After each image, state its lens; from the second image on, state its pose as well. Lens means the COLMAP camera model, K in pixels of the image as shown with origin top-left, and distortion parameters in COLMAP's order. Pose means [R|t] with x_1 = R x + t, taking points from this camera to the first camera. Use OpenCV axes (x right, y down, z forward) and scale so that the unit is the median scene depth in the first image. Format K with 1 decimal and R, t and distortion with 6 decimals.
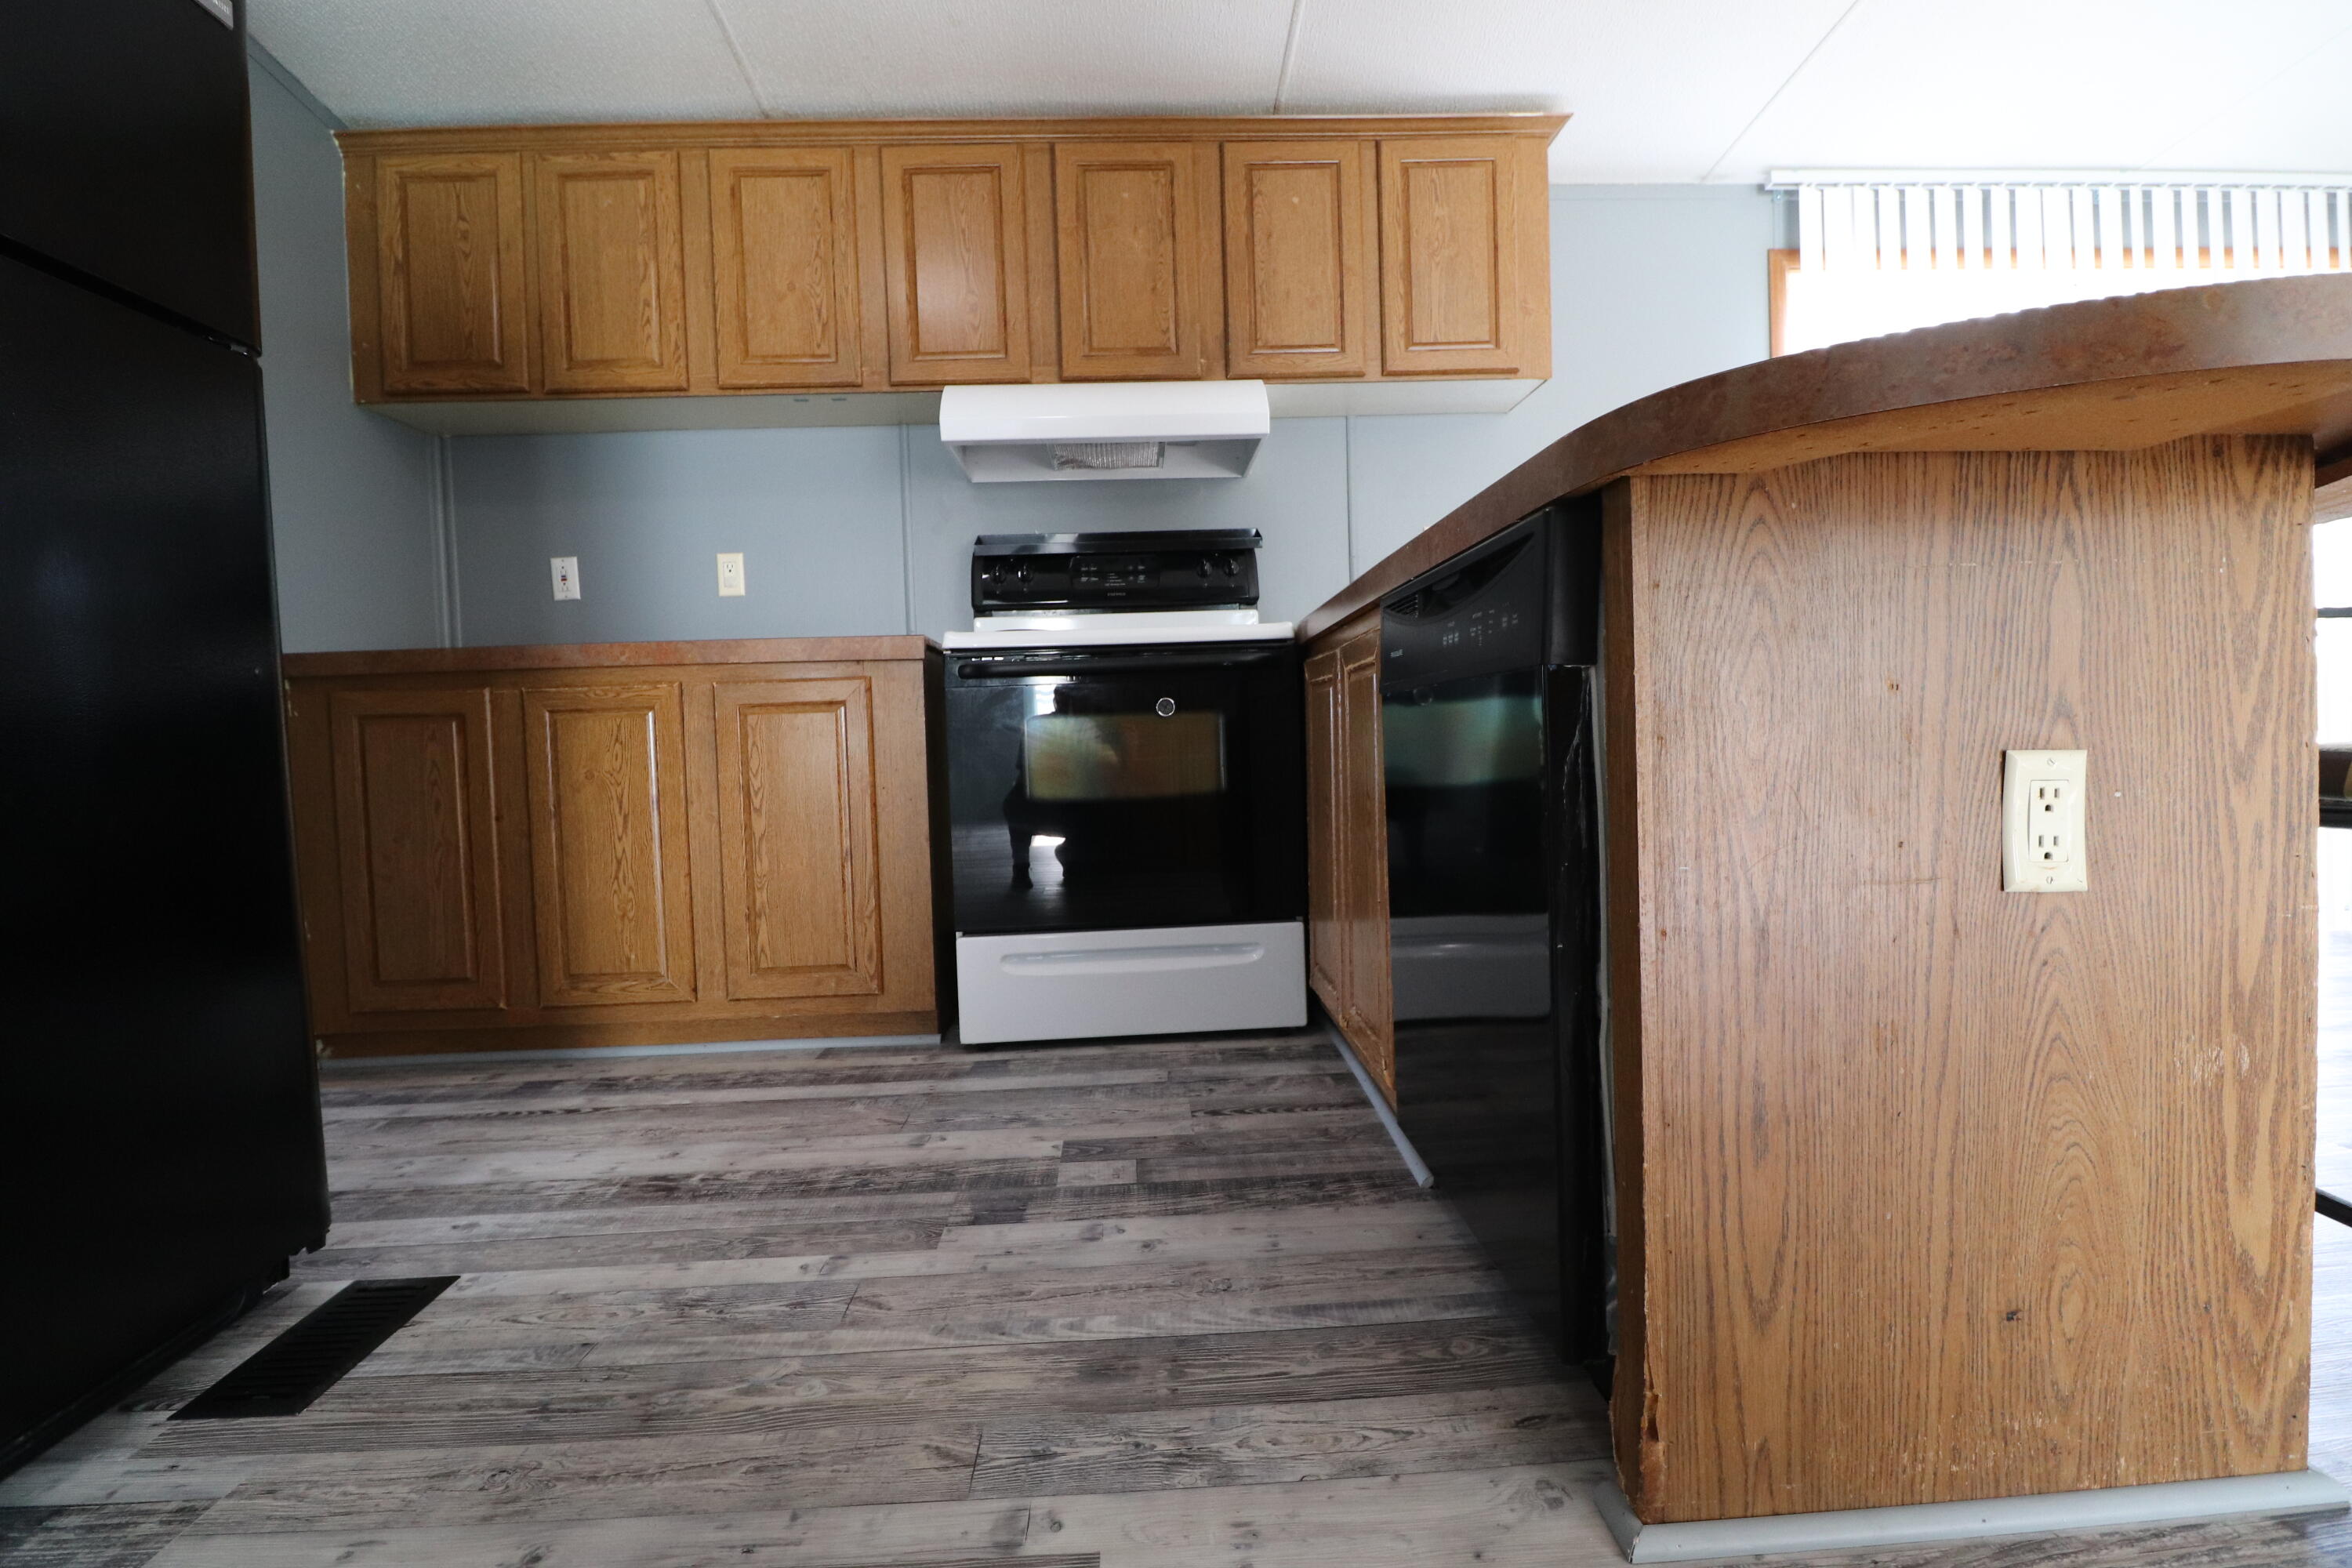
lens RADIAL K [[1095.0, 0, 1181.1], [0, 1095.0, 778.4], [0, 0, 1]] dist [-0.023679, -0.002089]
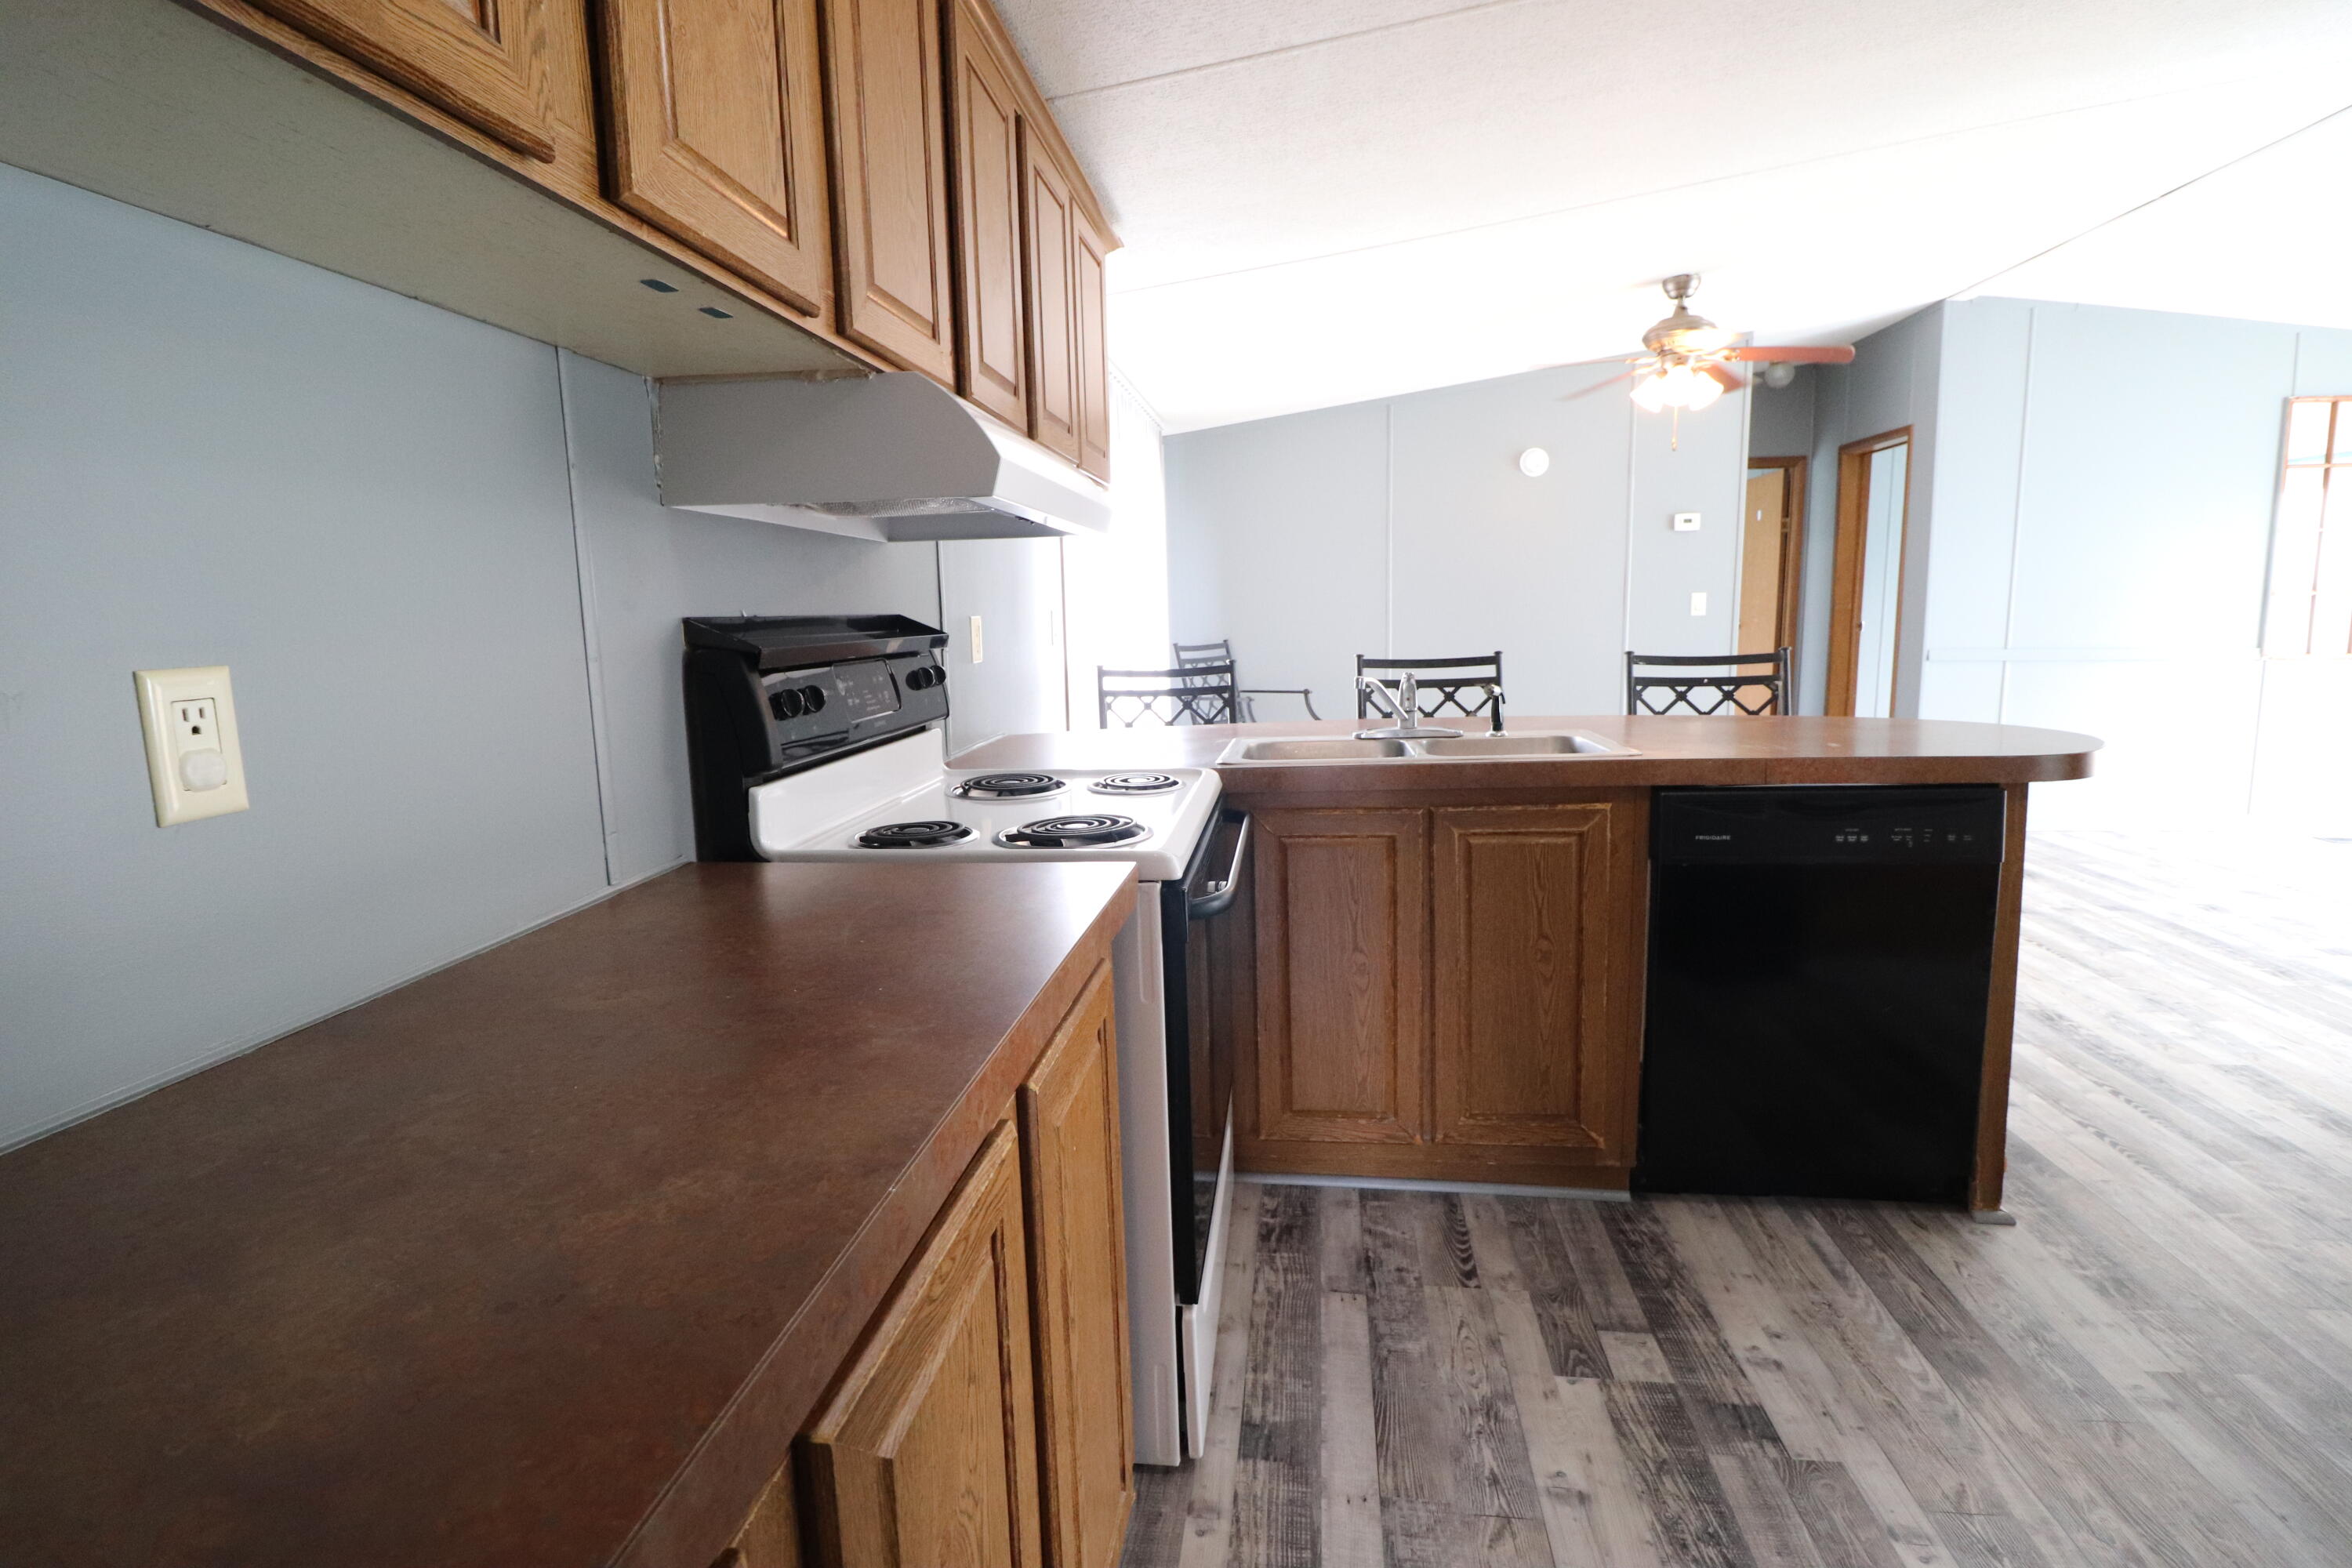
lens RADIAL K [[1095.0, 0, 1173.5], [0, 1095.0, 773.2], [0, 0, 1]] dist [-0.023679, -0.002089]
pose [[0.176166, -0.124732, 0.976426, -1.143121], [0.056755, 0.991576, 0.116428, -0.355549], [-0.982723, 0.034906, 0.181761, 1.270121]]
